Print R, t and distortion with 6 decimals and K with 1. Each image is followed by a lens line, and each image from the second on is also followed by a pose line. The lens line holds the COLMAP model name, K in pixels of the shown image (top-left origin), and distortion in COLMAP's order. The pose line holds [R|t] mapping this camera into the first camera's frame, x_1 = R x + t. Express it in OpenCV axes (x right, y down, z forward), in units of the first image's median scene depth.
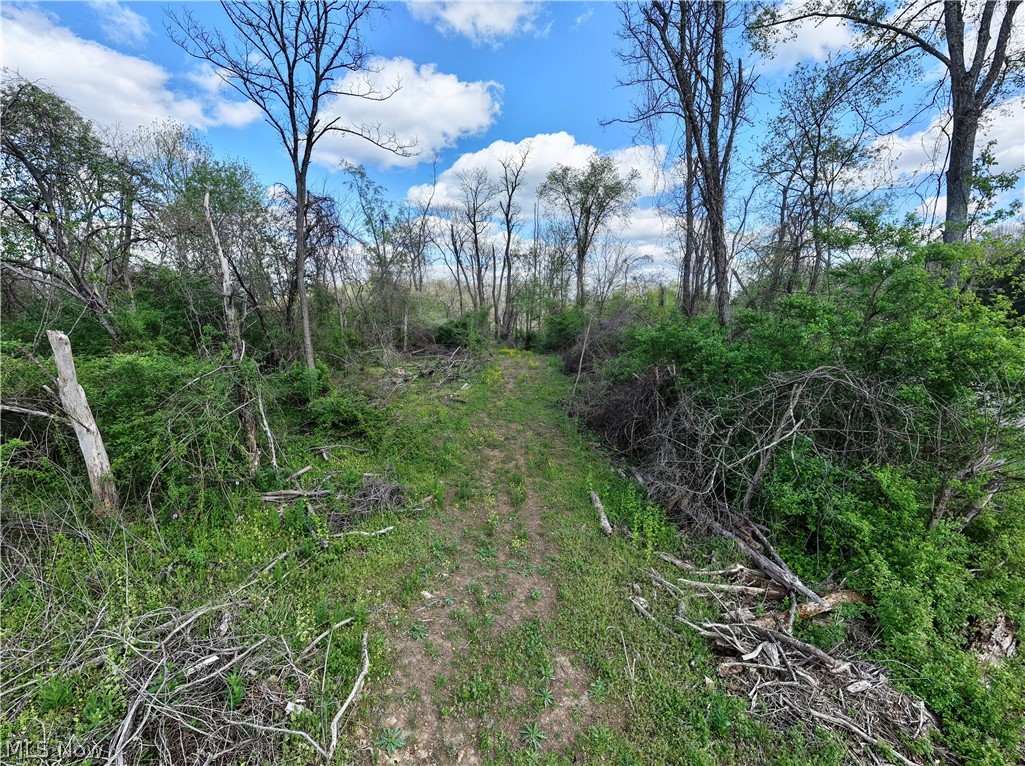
lens RADIAL K [[425.2, 0, 512.5], [0, 425.2, 383.0], [0, 0, 1]] dist [-0.008870, 0.000226]
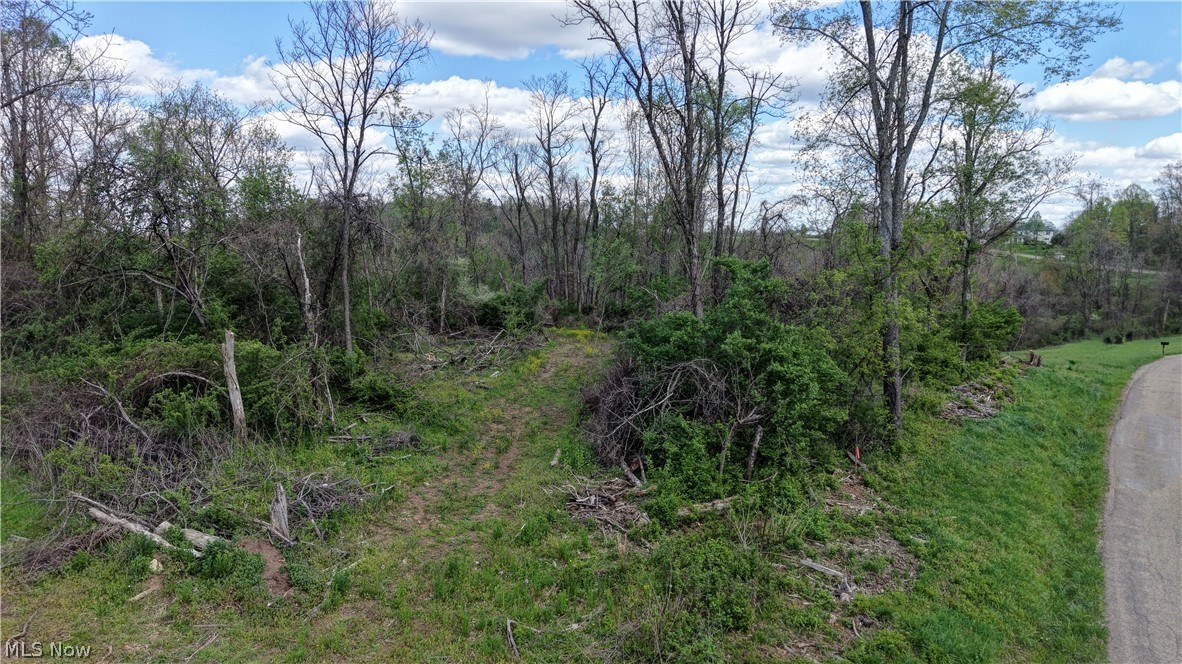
lens RADIAL K [[830.2, 0, 586.4], [0, 830.2, 349.8], [0, 0, 1]] dist [0.002502, -0.004219]
pose [[0.994959, 0.018093, -0.098635, 0.404317], [-0.022223, 0.998915, -0.040928, 0.035912], [0.097787, 0.042913, 0.994282, -1.234984]]
